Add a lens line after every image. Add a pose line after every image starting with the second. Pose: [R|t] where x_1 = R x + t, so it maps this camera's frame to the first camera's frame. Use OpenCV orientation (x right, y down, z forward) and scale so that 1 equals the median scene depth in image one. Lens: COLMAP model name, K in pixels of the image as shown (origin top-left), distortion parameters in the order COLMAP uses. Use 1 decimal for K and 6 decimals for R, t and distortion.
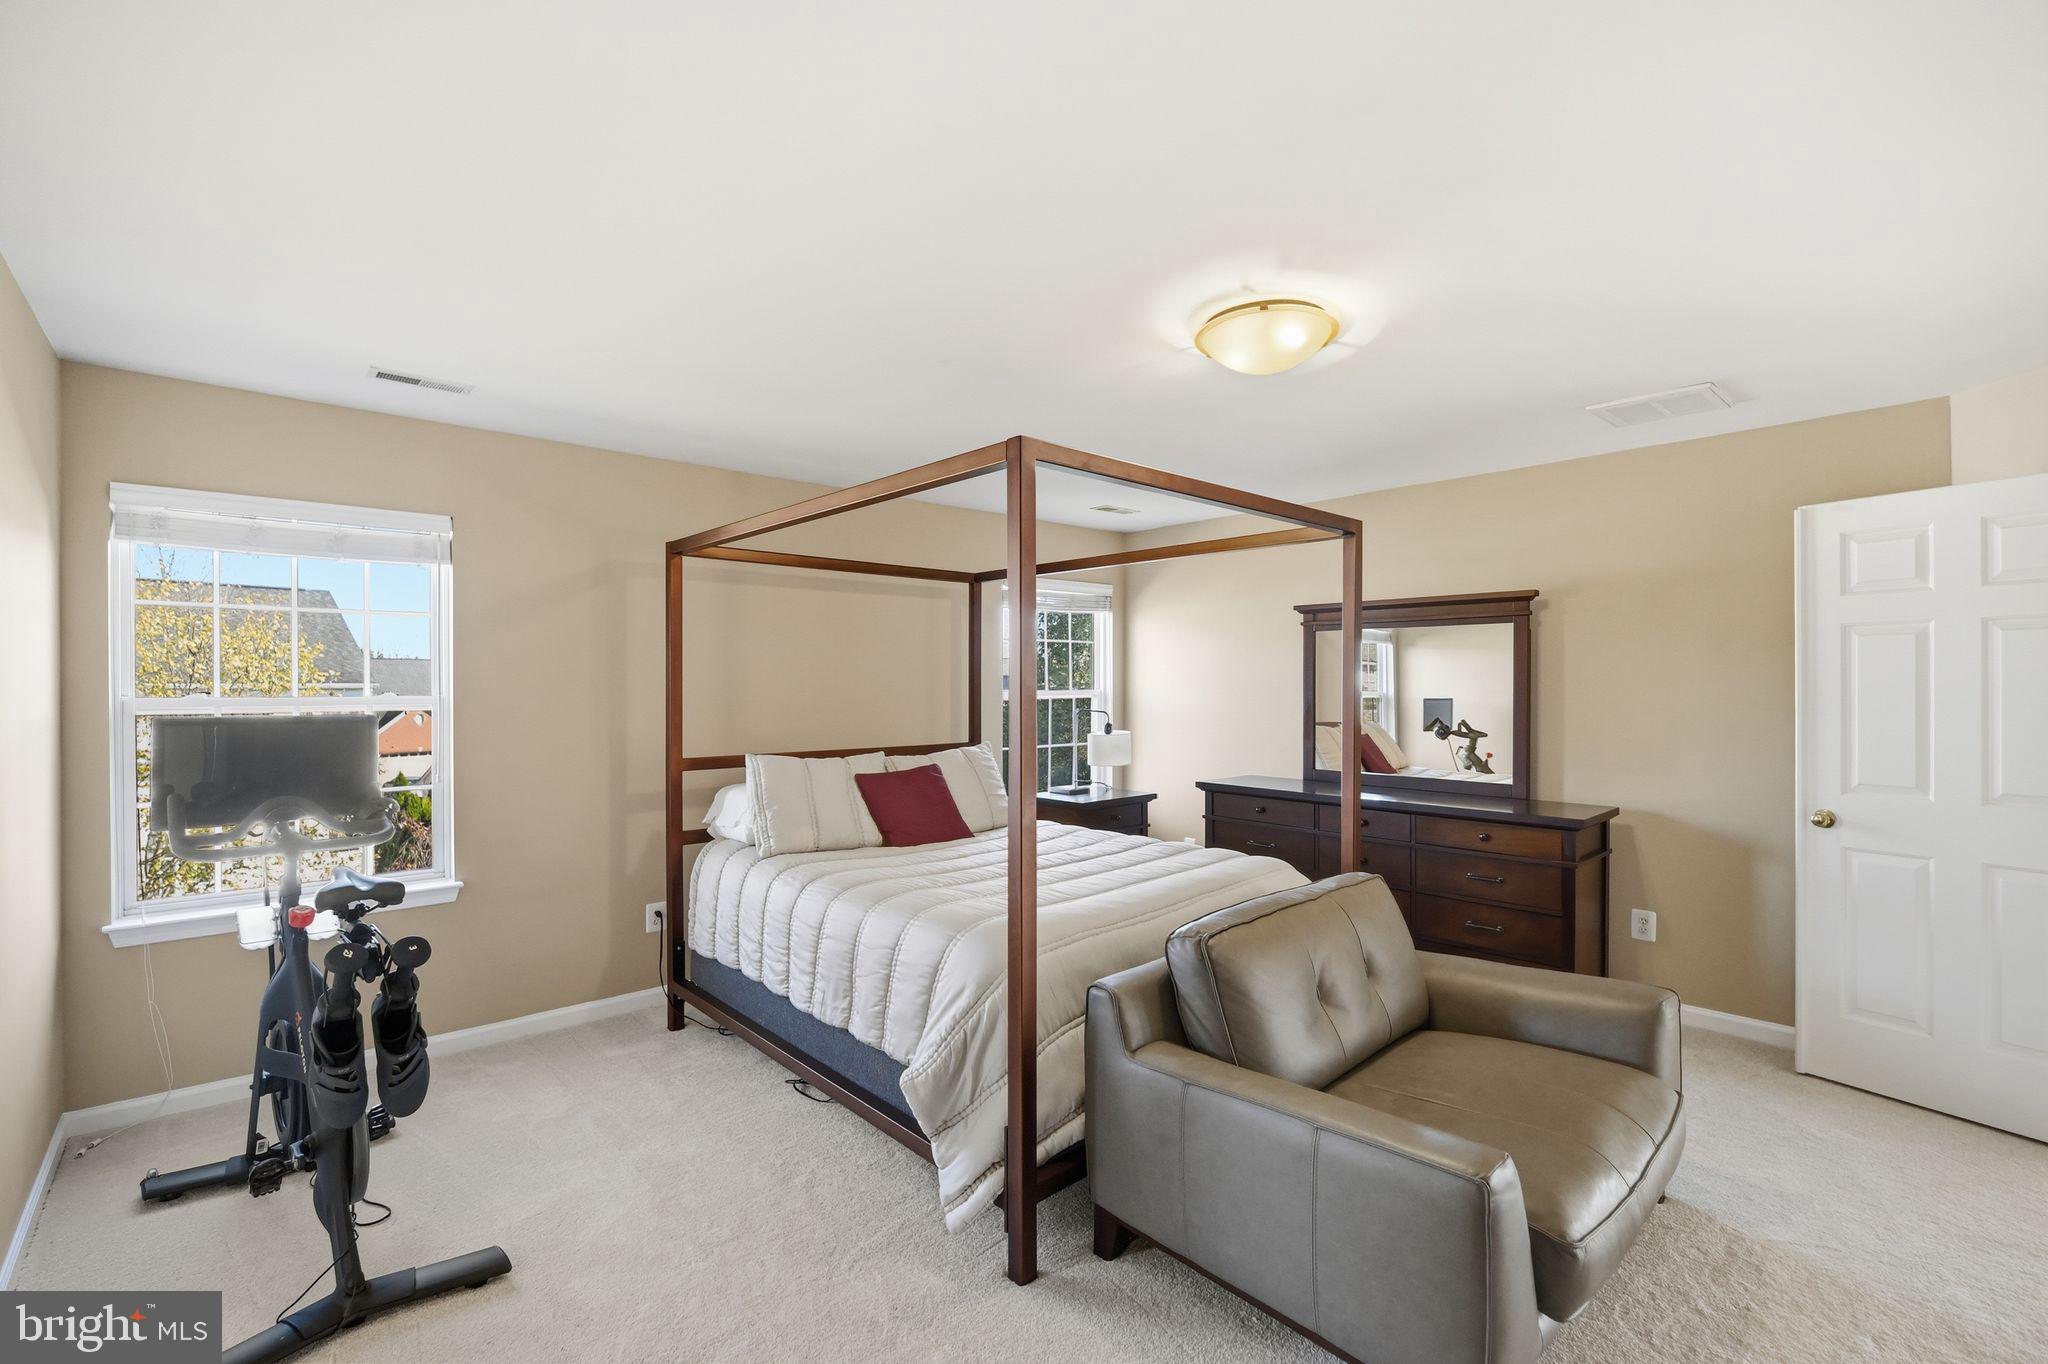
lens RADIAL K [[902.2, 0, 1038.1], [0, 902.2, 690.5], [0, 0, 1]] dist [-0.012979, 0.000595]
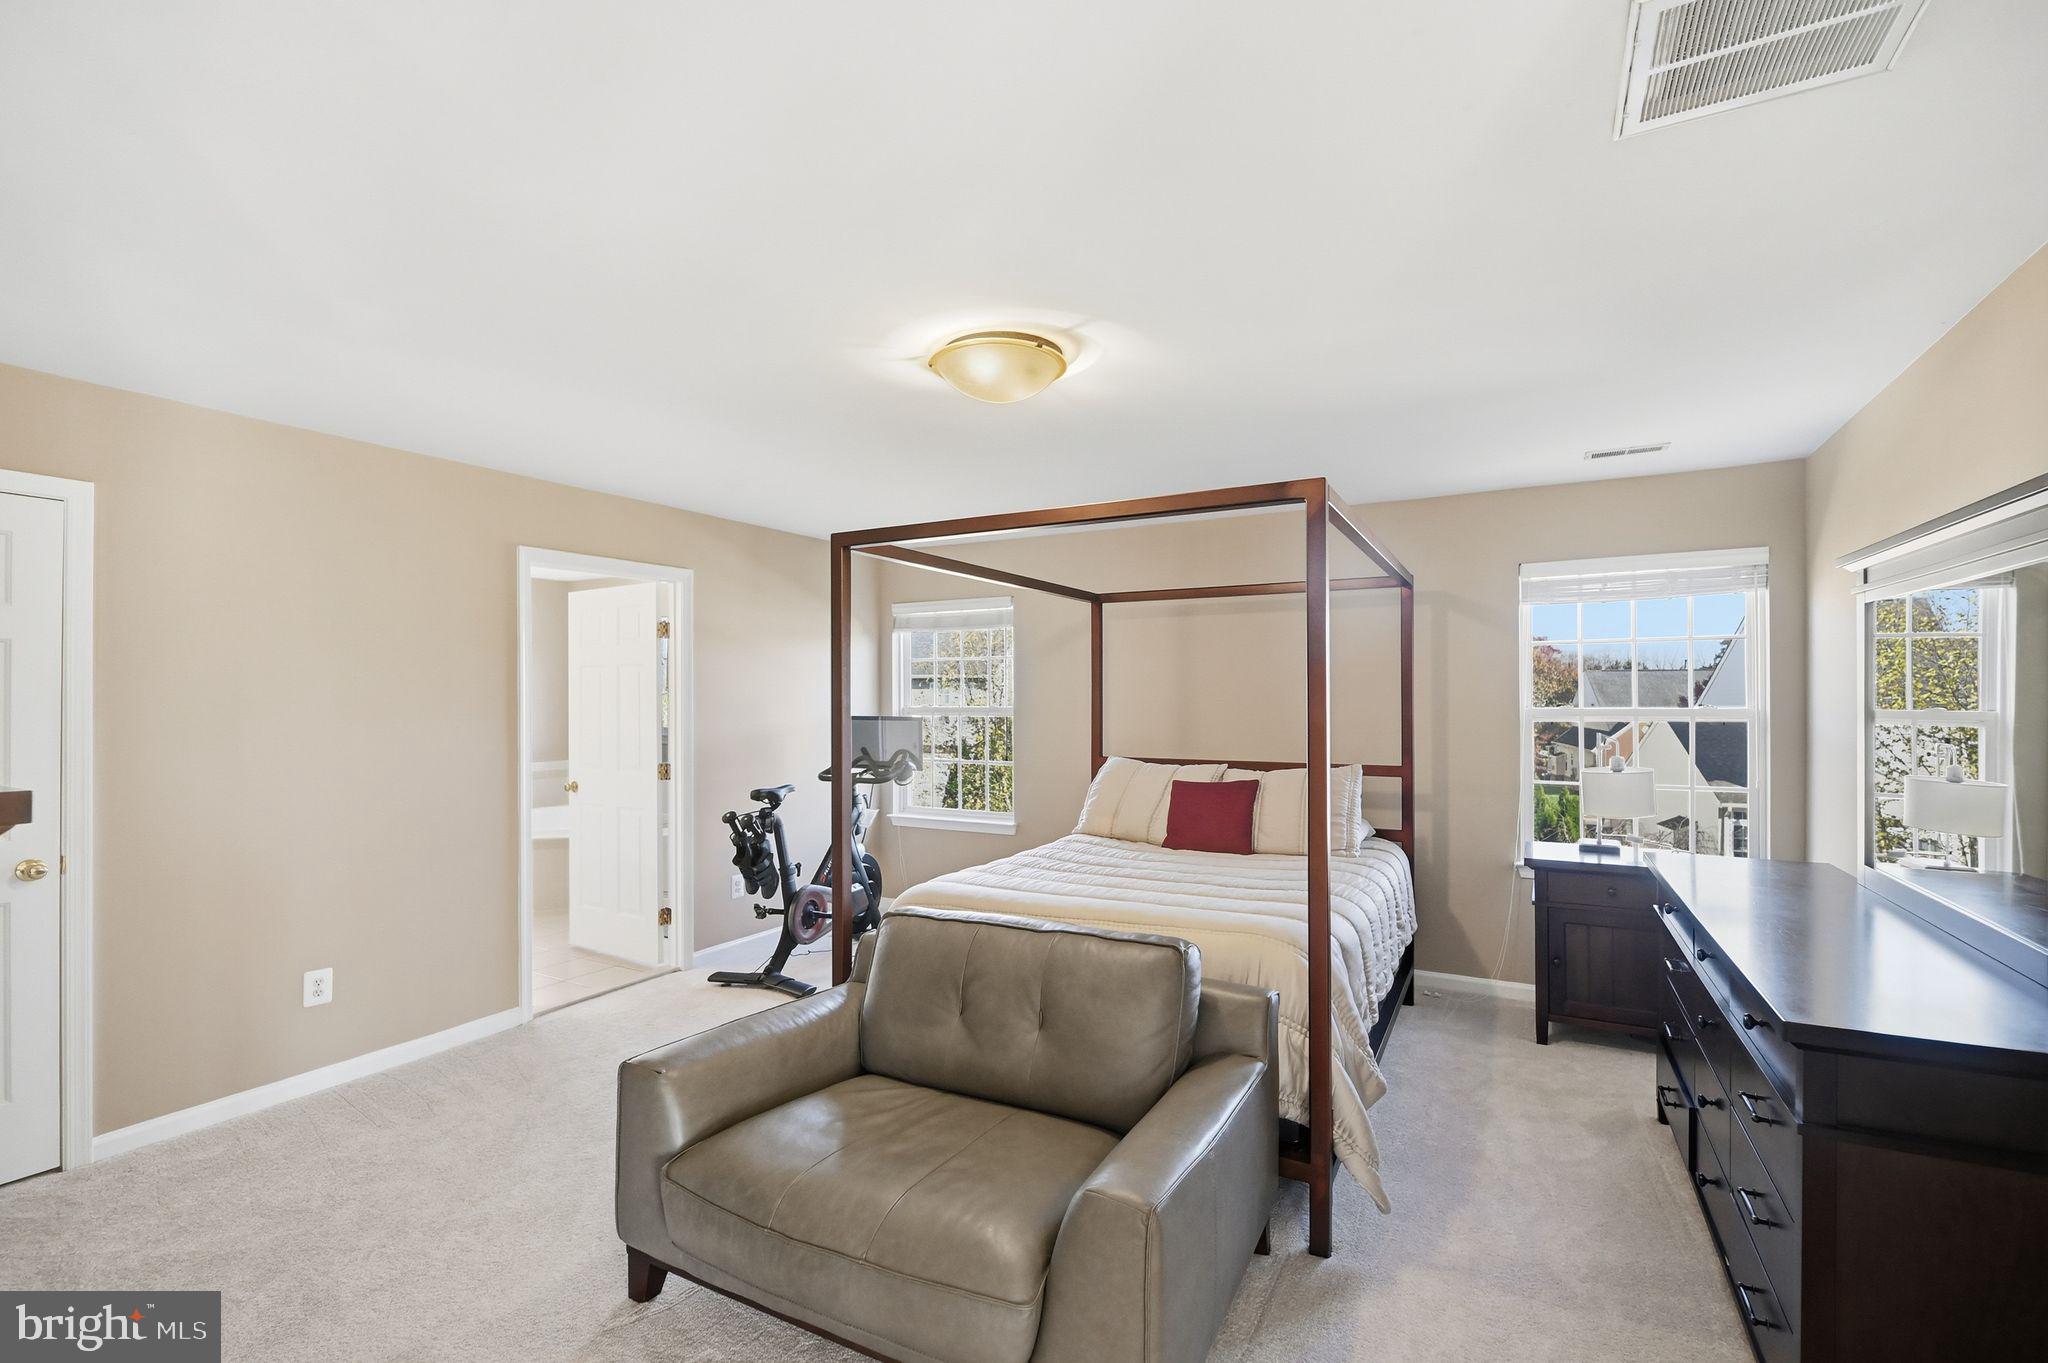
lens RADIAL K [[902.2, 0, 1038.1], [0, 902.2, 690.0], [0, 0, 1]] dist [-0.012979, 0.000595]
pose [[0.320323, -0.007174, -0.947281, 0.832797], [-0.004500, 0.999949, -0.009094, -0.010567], [0.947298, 0.007175, 0.320274, 0.479792]]
